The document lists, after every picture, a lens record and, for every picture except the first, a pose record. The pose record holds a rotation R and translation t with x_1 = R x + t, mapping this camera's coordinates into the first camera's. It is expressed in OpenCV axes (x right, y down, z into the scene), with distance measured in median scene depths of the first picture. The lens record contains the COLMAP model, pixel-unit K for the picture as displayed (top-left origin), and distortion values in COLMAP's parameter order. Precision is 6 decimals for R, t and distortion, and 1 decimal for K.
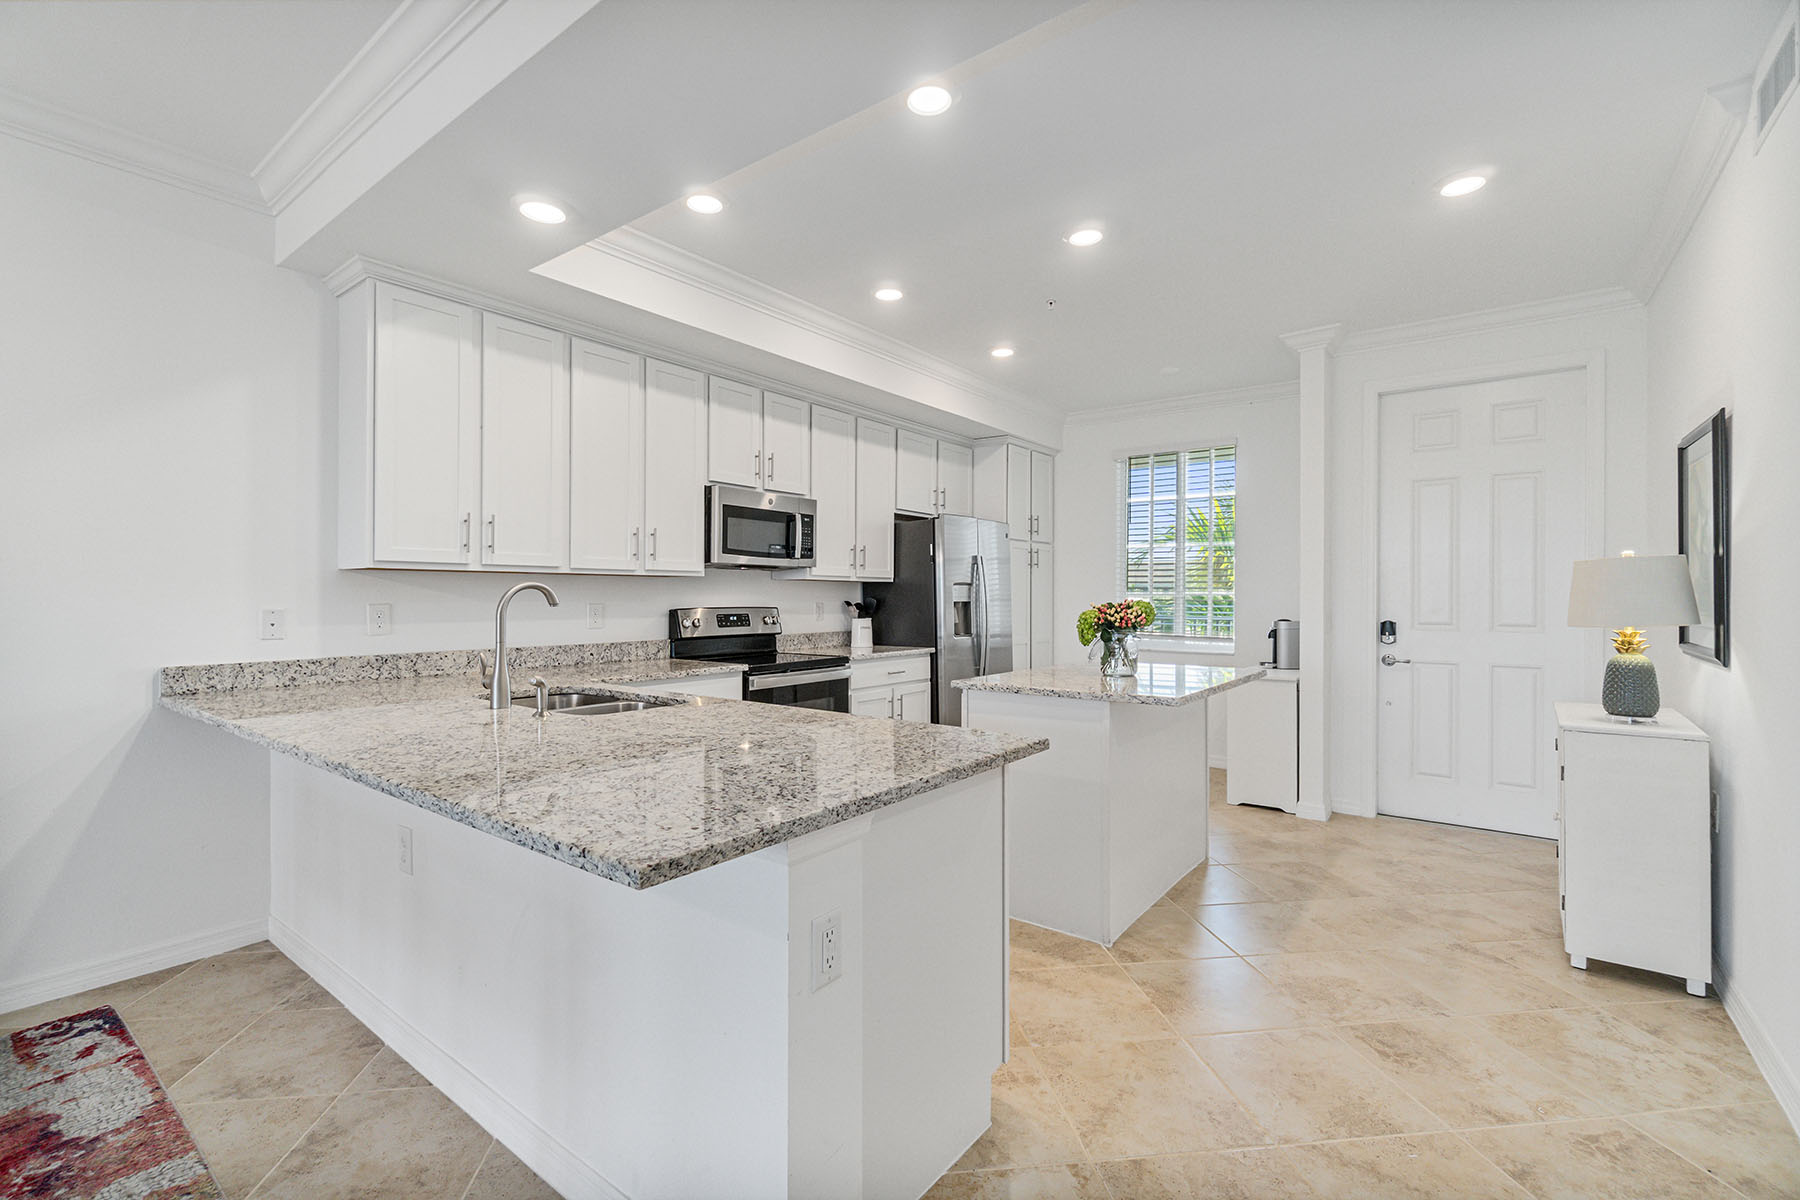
lens RADIAL K [[781.1, 0, 889.4], [0, 781.1, 597.8], [0, 0, 1]] dist [-0.005620, 0.001167]
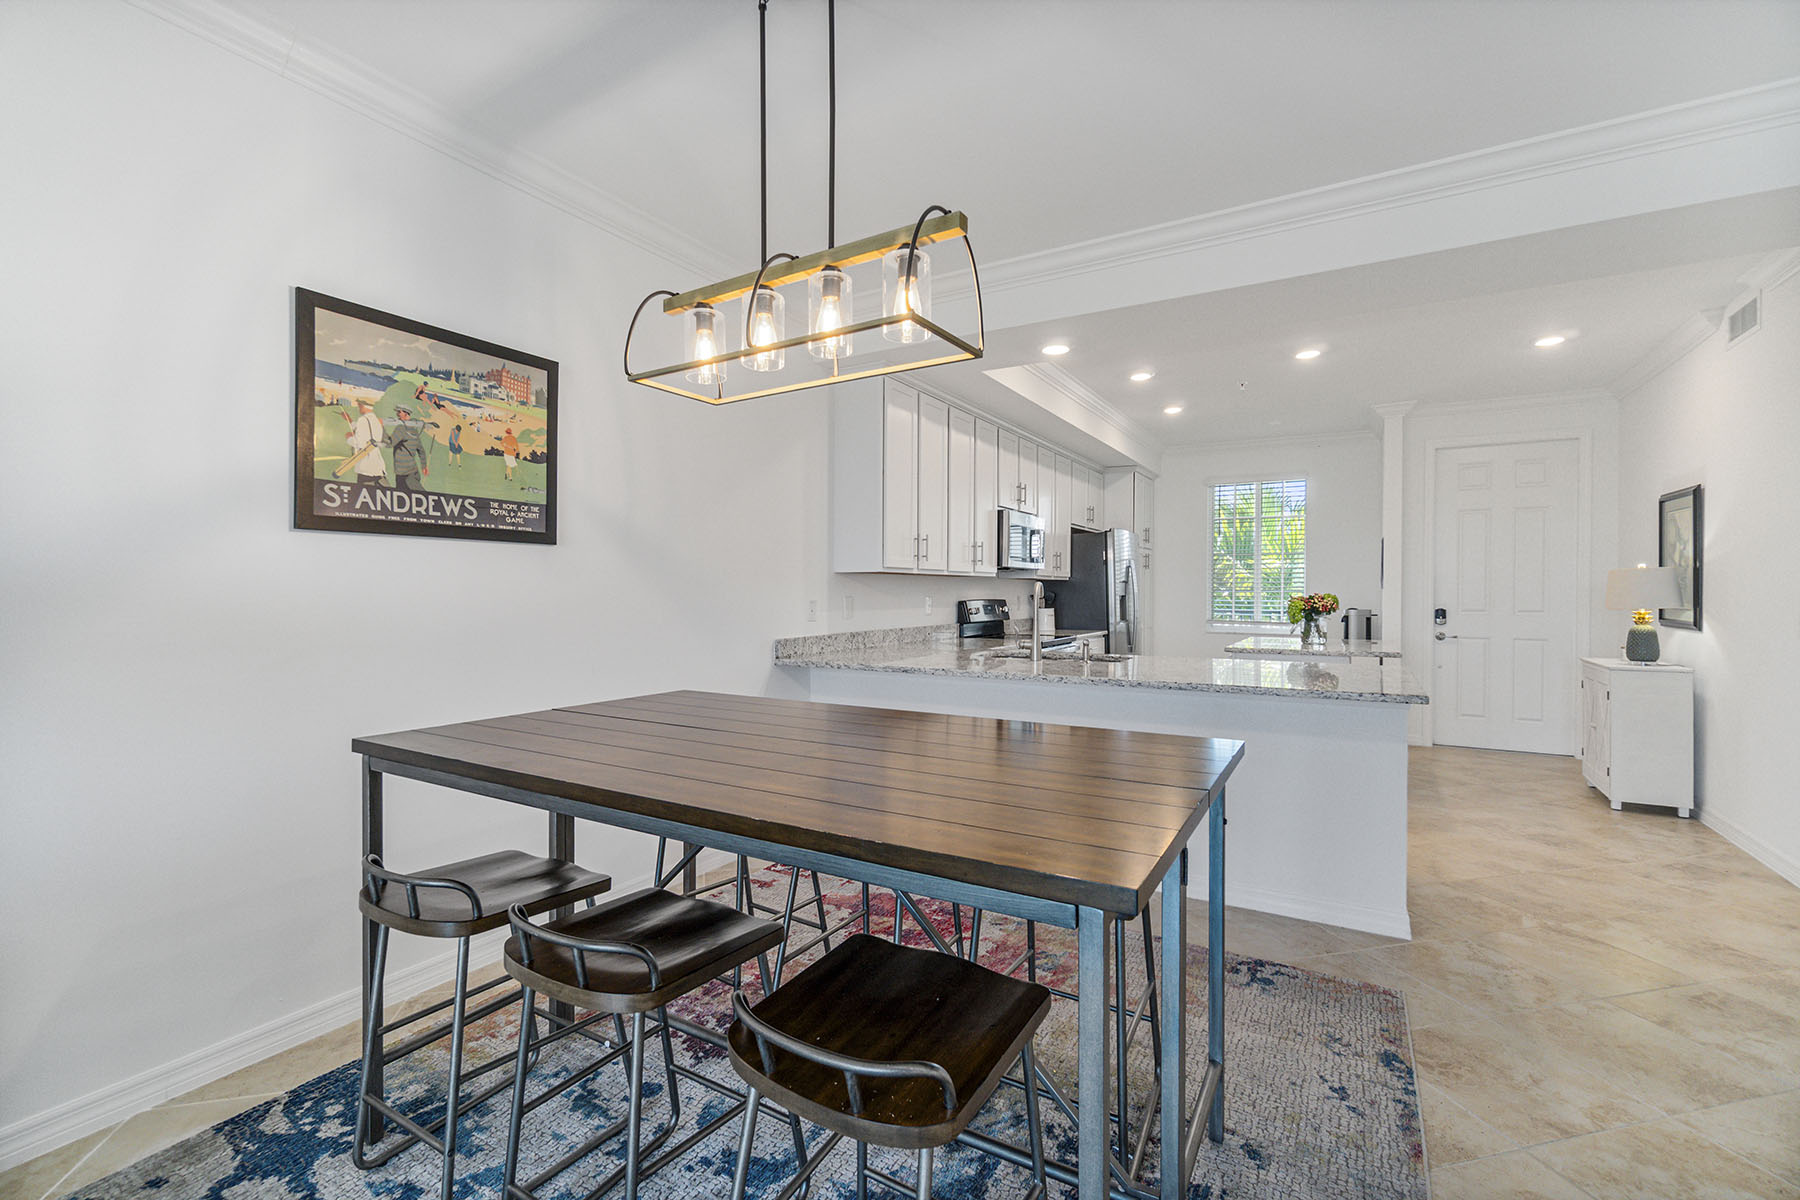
lens RADIAL K [[781.1, 0, 889.4], [0, 781.1, 597.8], [0, 0, 1]] dist [-0.005620, 0.001167]
pose [[0.993315, -0.001098, 0.115432, -0.820340], [0.000456, 0.999984, 0.005586, 0.002521], [-0.115436, -0.005496, 0.993300, -0.464791]]
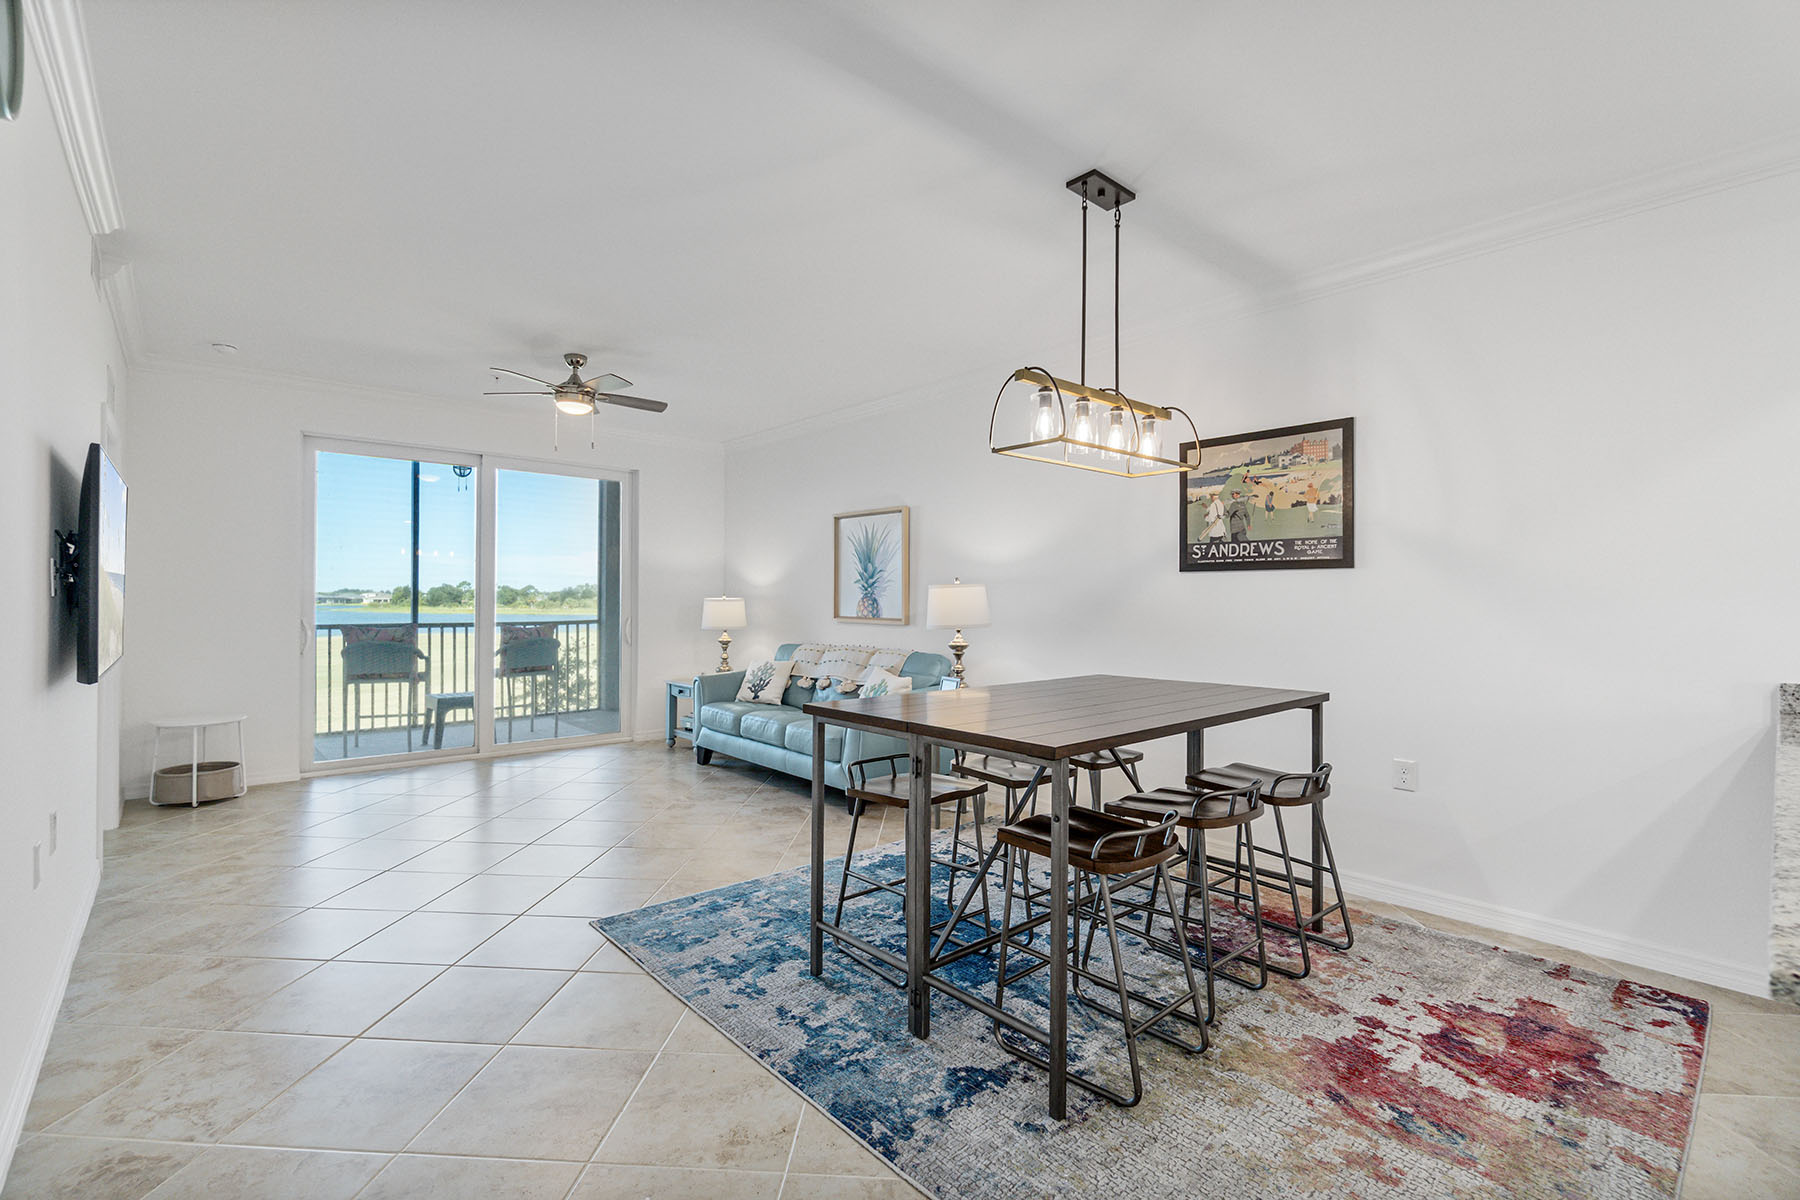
lens RADIAL K [[798.5, 0, 900.0], [0, 798.5, 600.0], [0, 0, 1]] dist [-0.002586, -0.000475]
pose [[-0.185891, -0.006849, -0.982546, 0.202487], [-0.009825, 0.999939, -0.005111, 0.003156], [0.982521, 0.008704, -0.185947, 0.112466]]
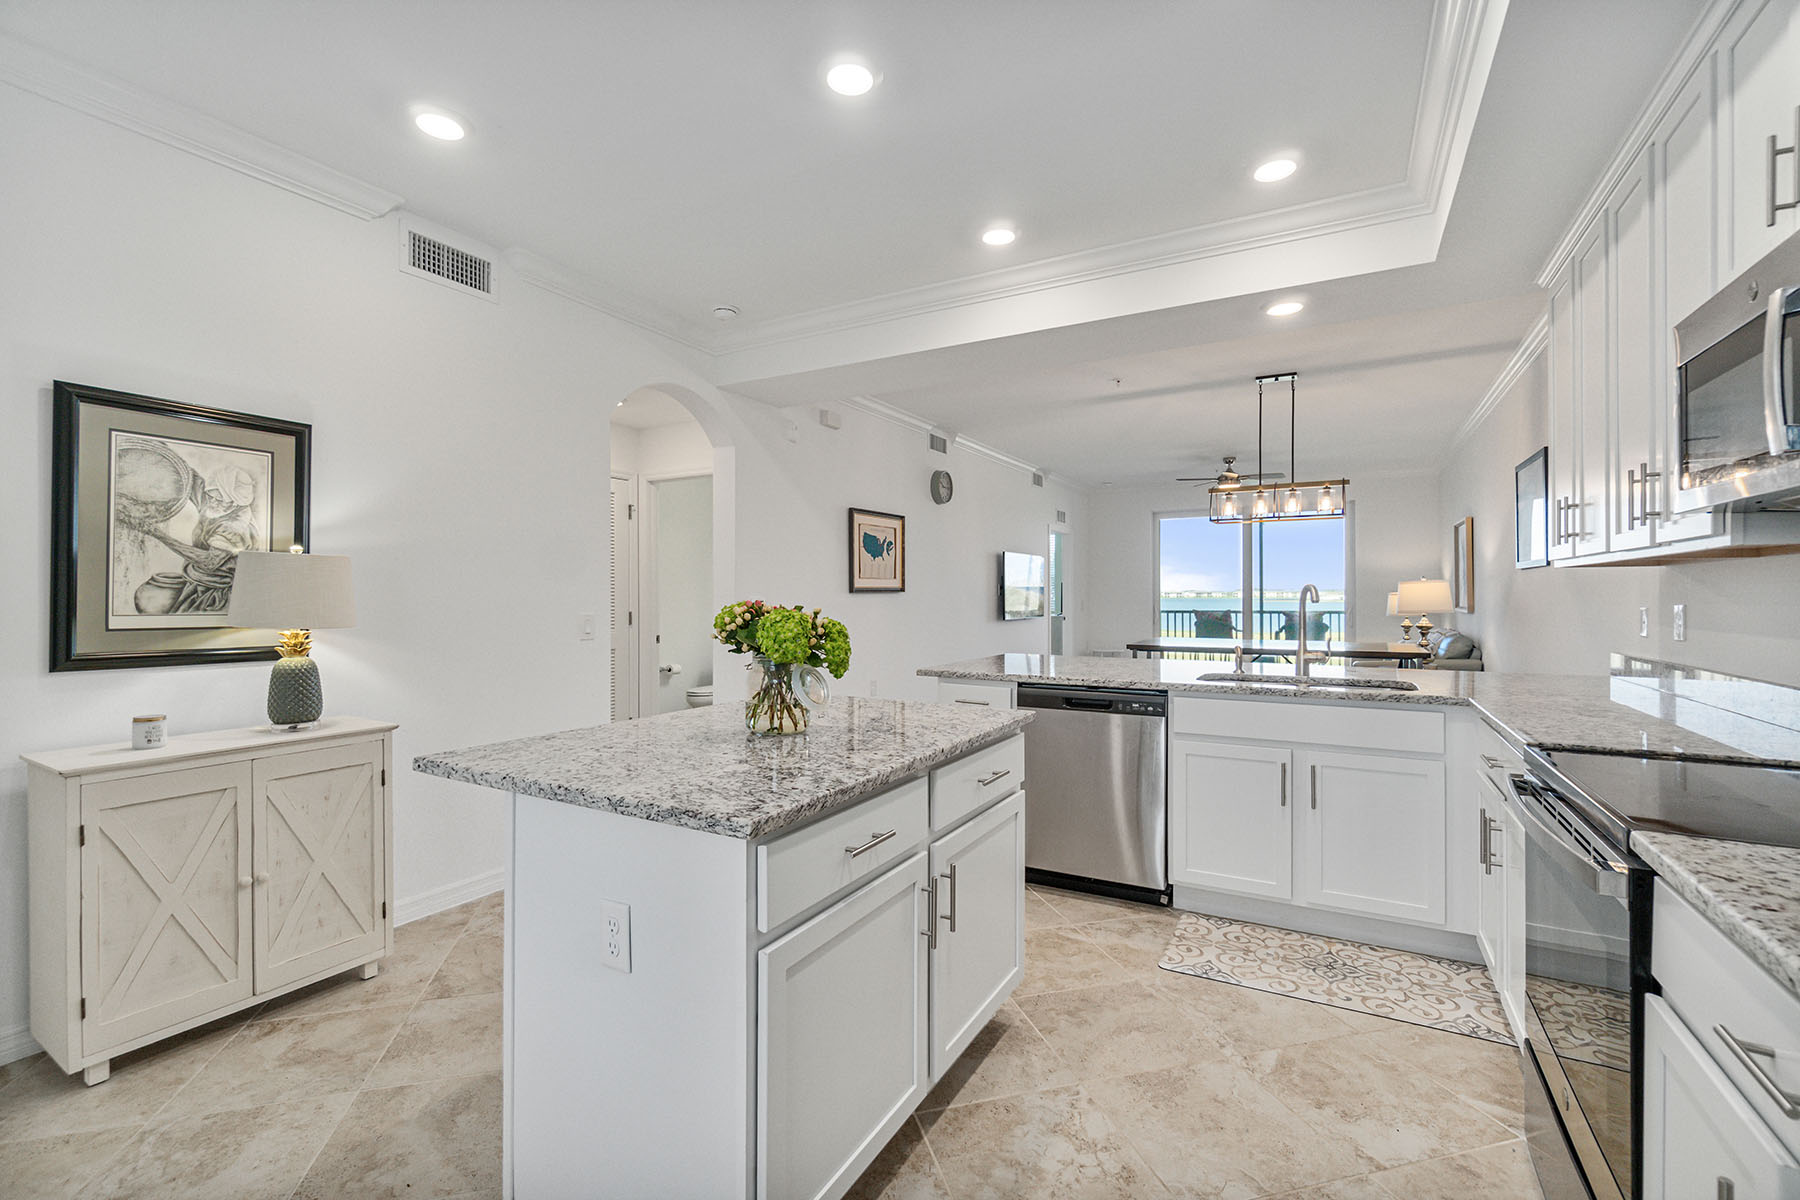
lens RADIAL K [[781.1, 0, 889.4], [0, 781.1, 597.8], [0, 0, 1]] dist [-0.005620, 0.001167]
pose [[-0.990309, 0.000655, -0.138879, 0.344979], [-0.000043, 0.999987, 0.005023, -0.003917], [0.138880, 0.004980, -0.990297, 1.877763]]
